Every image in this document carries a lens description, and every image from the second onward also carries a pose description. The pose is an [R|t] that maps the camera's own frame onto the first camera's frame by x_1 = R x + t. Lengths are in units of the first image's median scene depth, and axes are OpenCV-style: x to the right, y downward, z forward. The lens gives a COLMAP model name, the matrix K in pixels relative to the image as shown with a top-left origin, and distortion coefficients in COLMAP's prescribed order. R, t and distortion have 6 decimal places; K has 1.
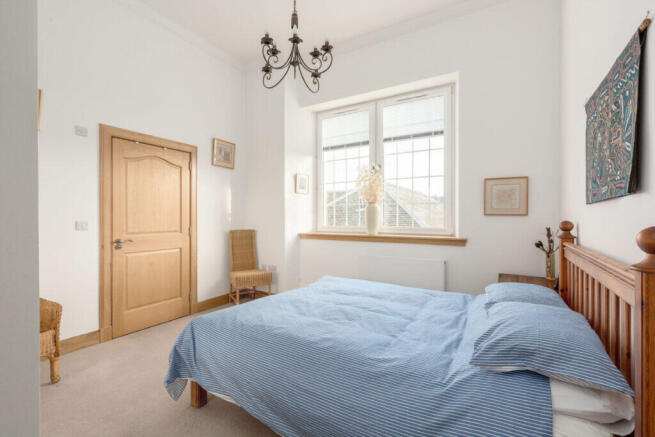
lens RADIAL K [[296.6, 0, 327.8], [0, 296.6, 219.0], [0, 0, 1]] dist [0.004883, -0.000385]
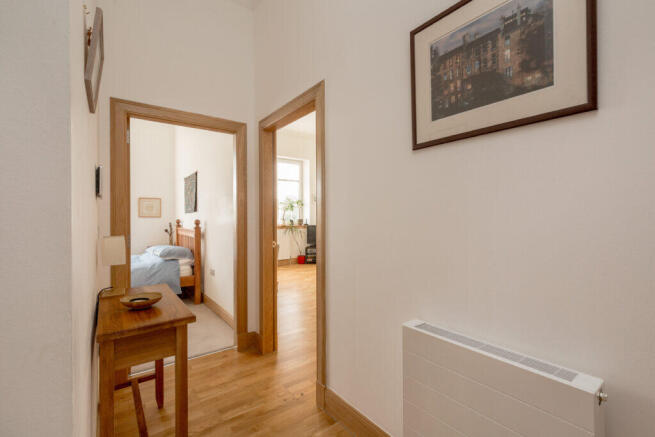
lens RADIAL K [[296.6, 0, 329.0], [0, 296.6, 216.6], [0, 0, 1]] dist [0.004883, -0.000385]
pose [[0.385171, 0.004556, 0.922834, -0.787837], [0.007417, 0.999940, -0.008032, 0.008229], [-0.922815, 0.009938, 0.385114, -0.883328]]
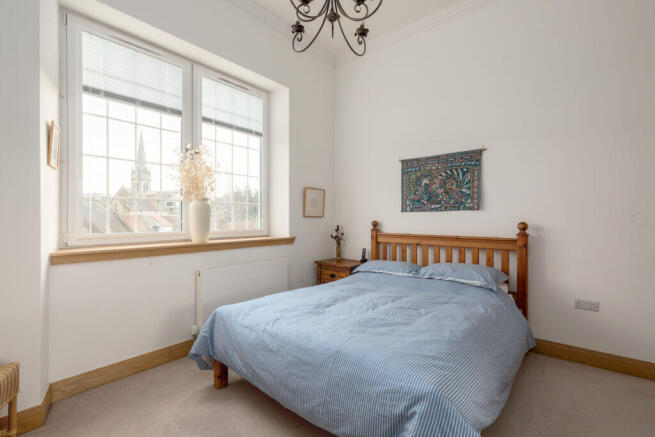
lens RADIAL K [[296.6, 0, 331.8], [0, 296.6, 217.4], [0, 0, 1]] dist [0.004883, -0.000385]
pose [[0.160600, 0.000711, 0.987019, -0.691858], [0.002212, 0.999997, -0.001081, -0.008689], [-0.987017, 0.002357, 0.160597, 0.718804]]
